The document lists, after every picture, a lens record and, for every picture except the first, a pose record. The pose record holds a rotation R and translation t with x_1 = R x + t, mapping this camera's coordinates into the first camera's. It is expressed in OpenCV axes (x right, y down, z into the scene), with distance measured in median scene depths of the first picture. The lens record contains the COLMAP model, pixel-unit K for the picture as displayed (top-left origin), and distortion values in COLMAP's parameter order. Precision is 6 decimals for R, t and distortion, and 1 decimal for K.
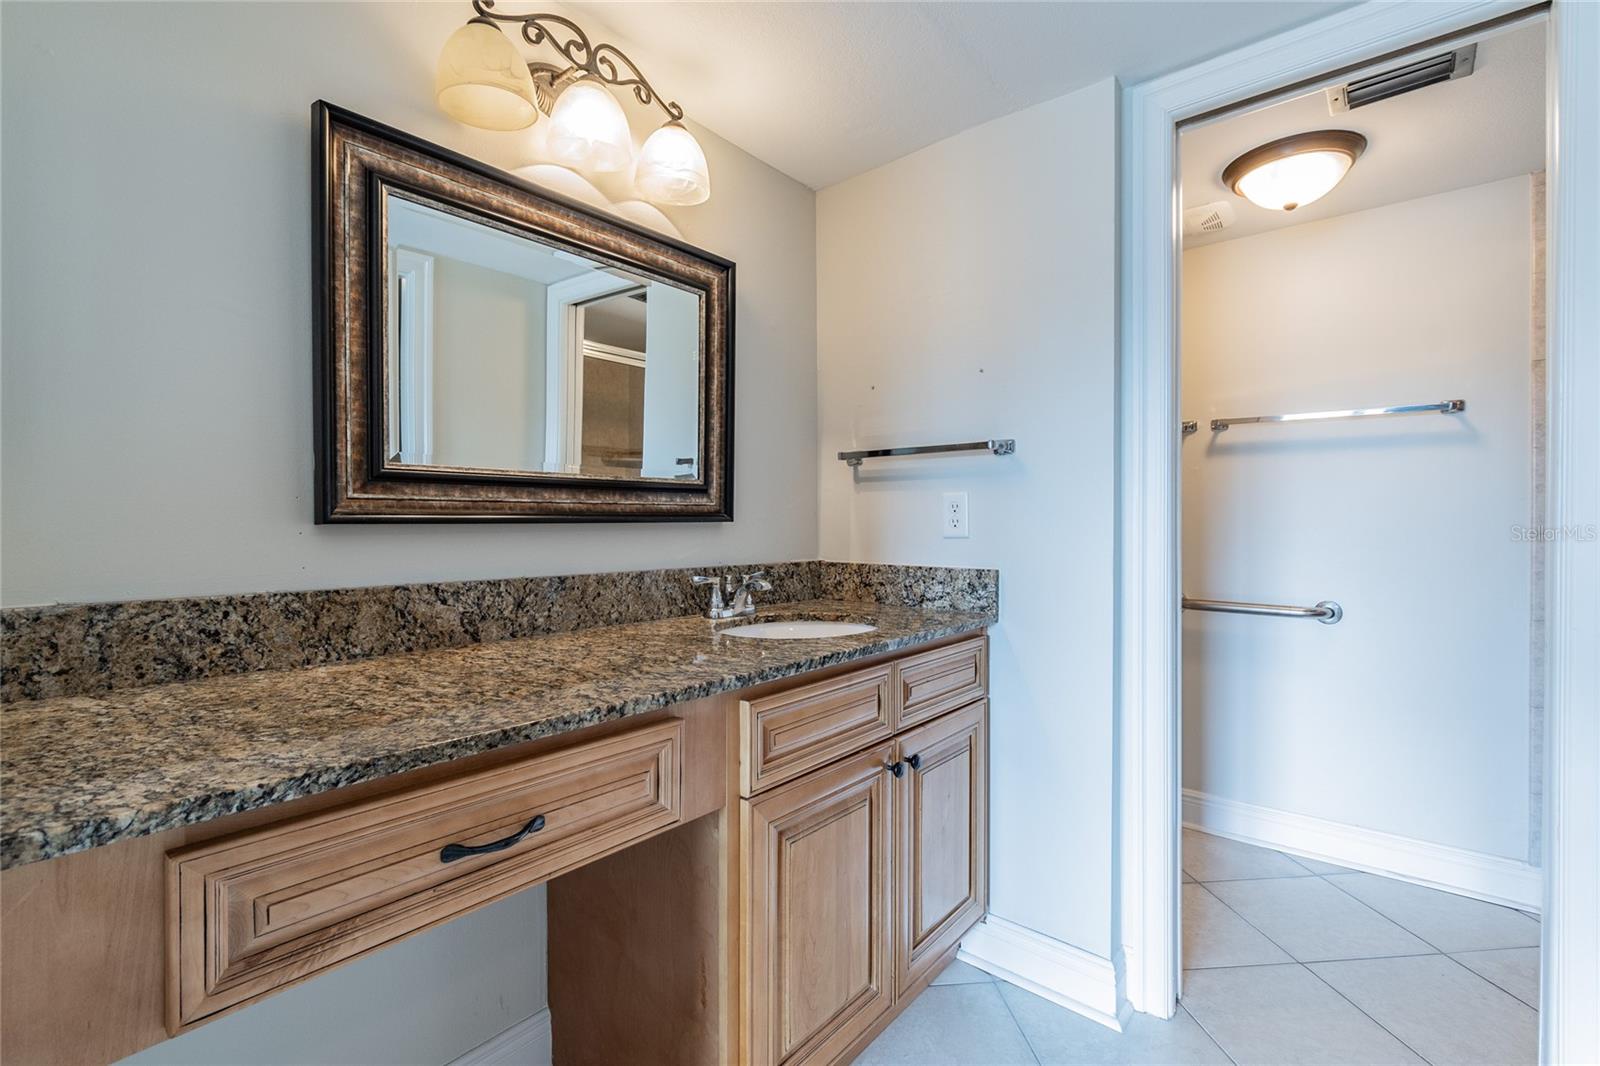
lens RADIAL K [[712.3, 0, 800.0], [0, 712.3, 533.0], [0, 0, 1]] dist [0.001458, 0.000027]
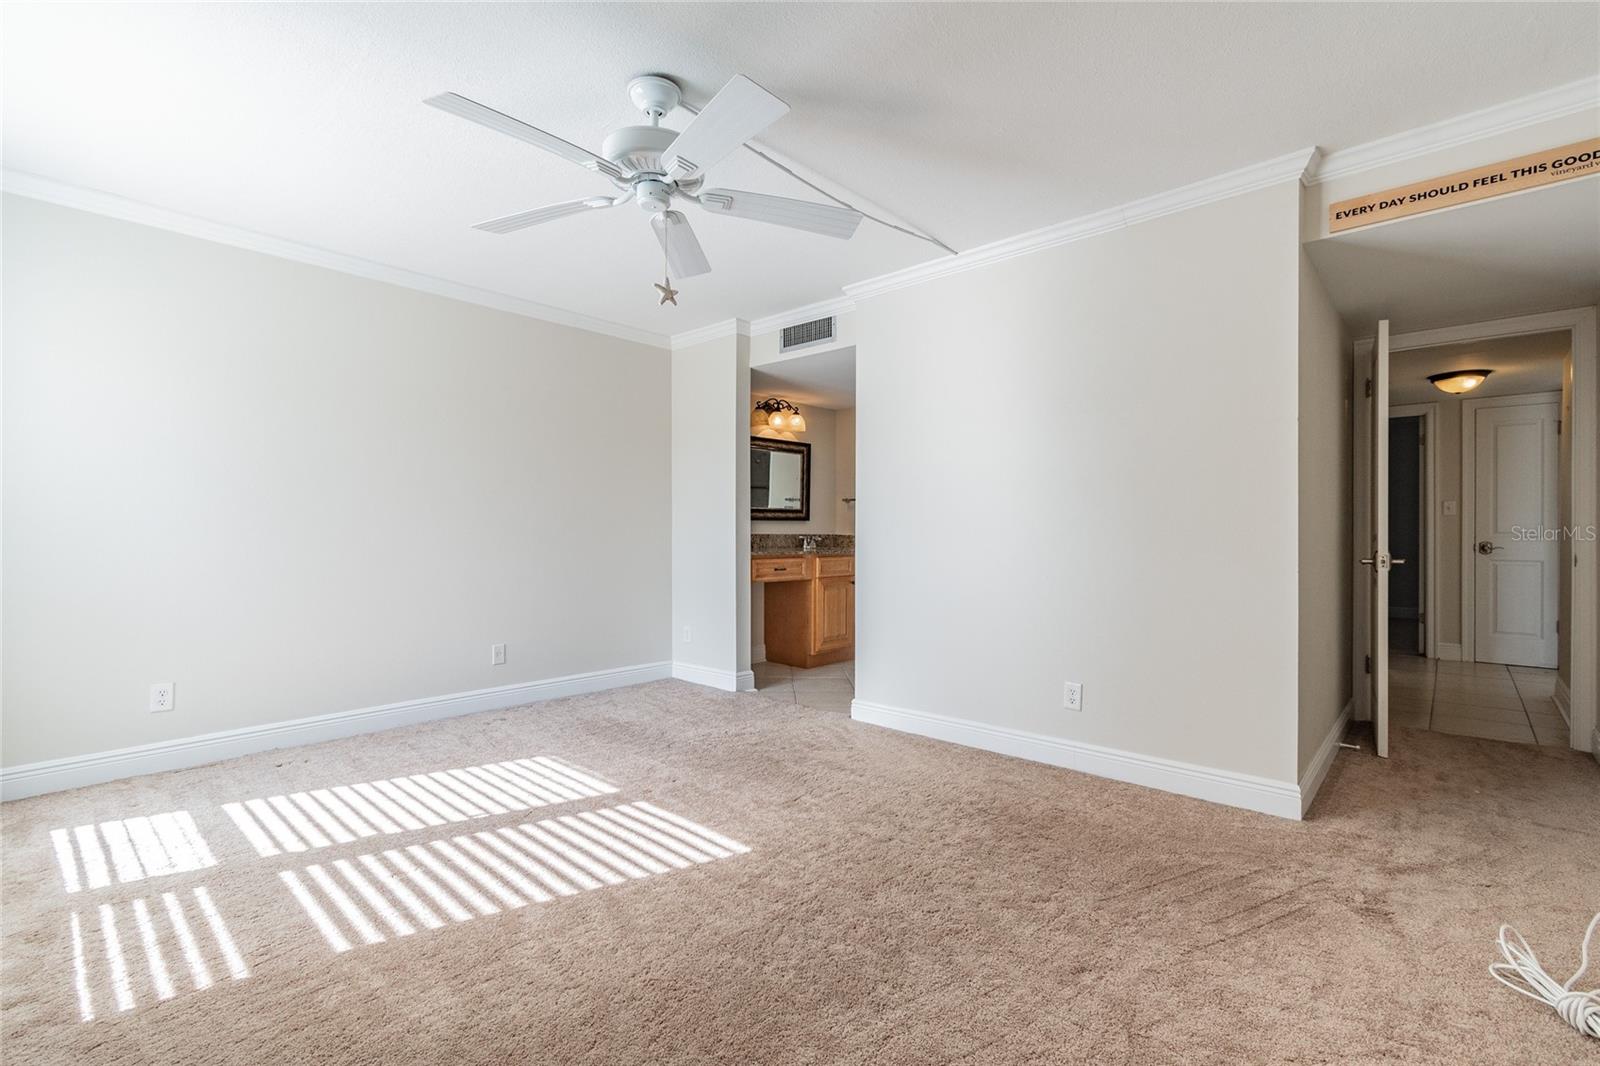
lens RADIAL K [[725.6, 0, 806.6], [0, 725.6, 528.9], [0, 0, 1]] dist [0.004090, 0.000409]
pose [[0.999214, 0.004565, -0.039386, 0.029167], [-0.005068, 0.999907, -0.012682, 0.073596], [0.039324, 0.012871, 0.999144, -2.713450]]
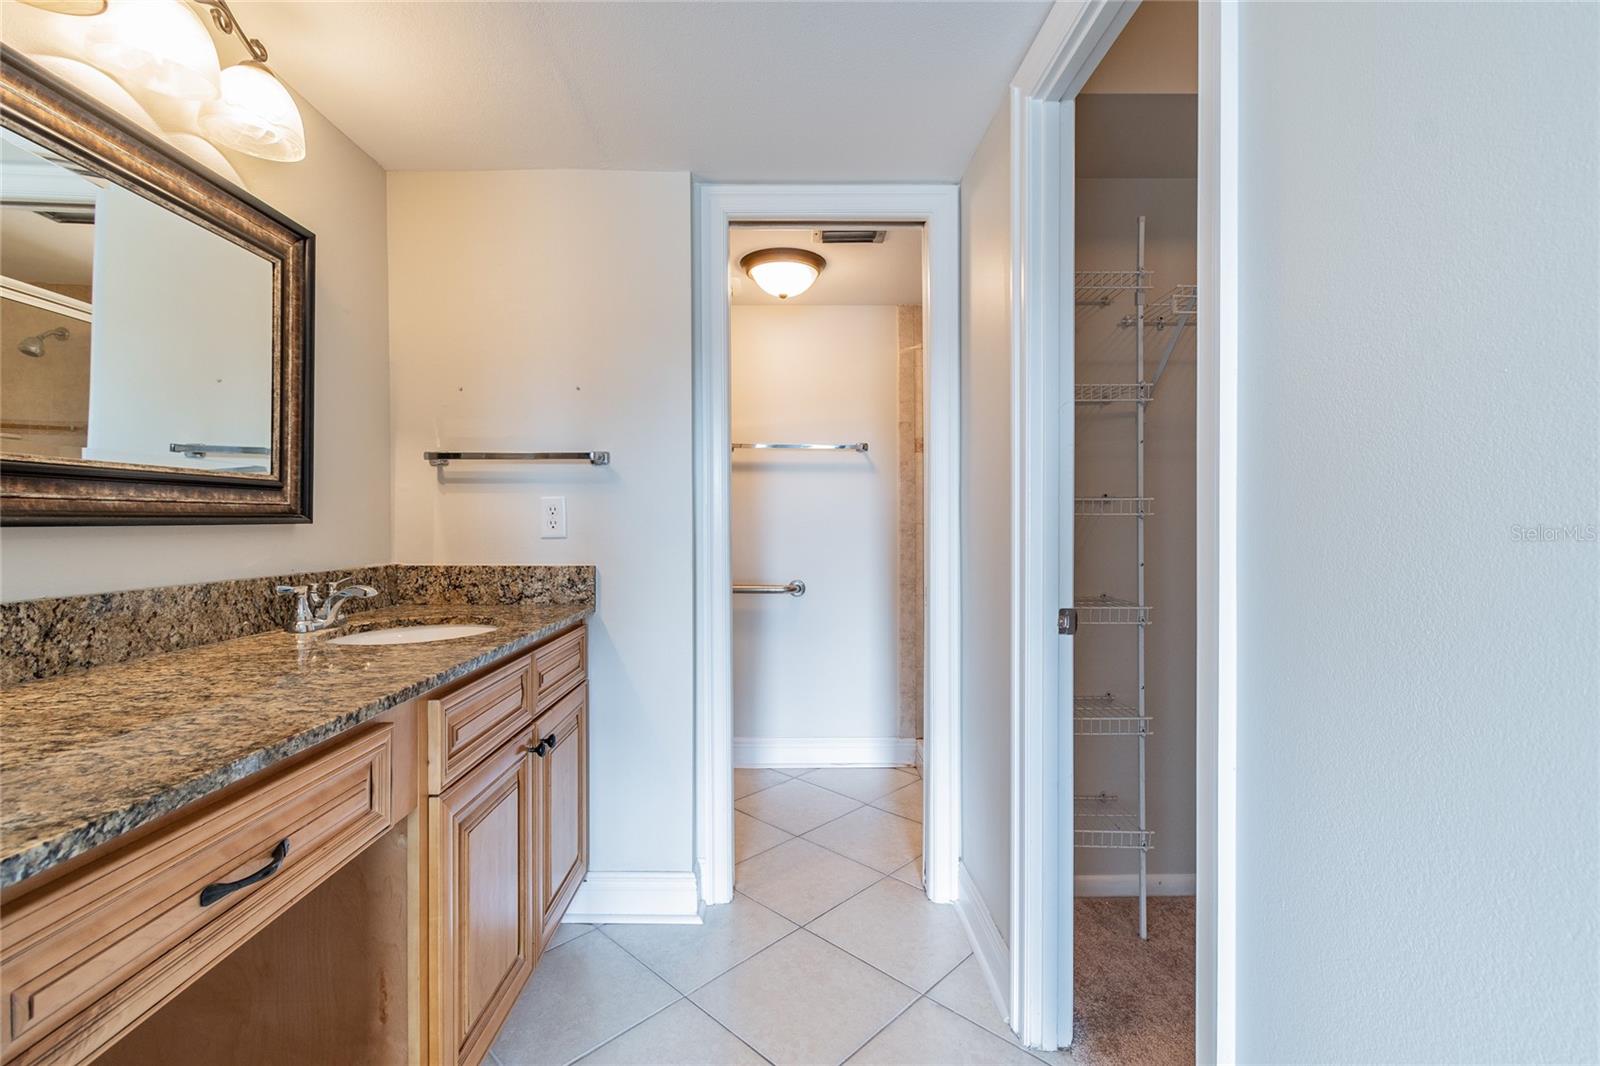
lens RADIAL K [[713.4, 0, 795.2], [0, 713.4, 530.2], [0, 0, 1]] dist [0.000423, 0.000059]
pose [[0.759042, -0.006646, 0.651007, -0.244533], [0.009298, 0.999957, -0.000633, -0.001346], [-0.650975, 0.006533, 0.759071, -0.079421]]
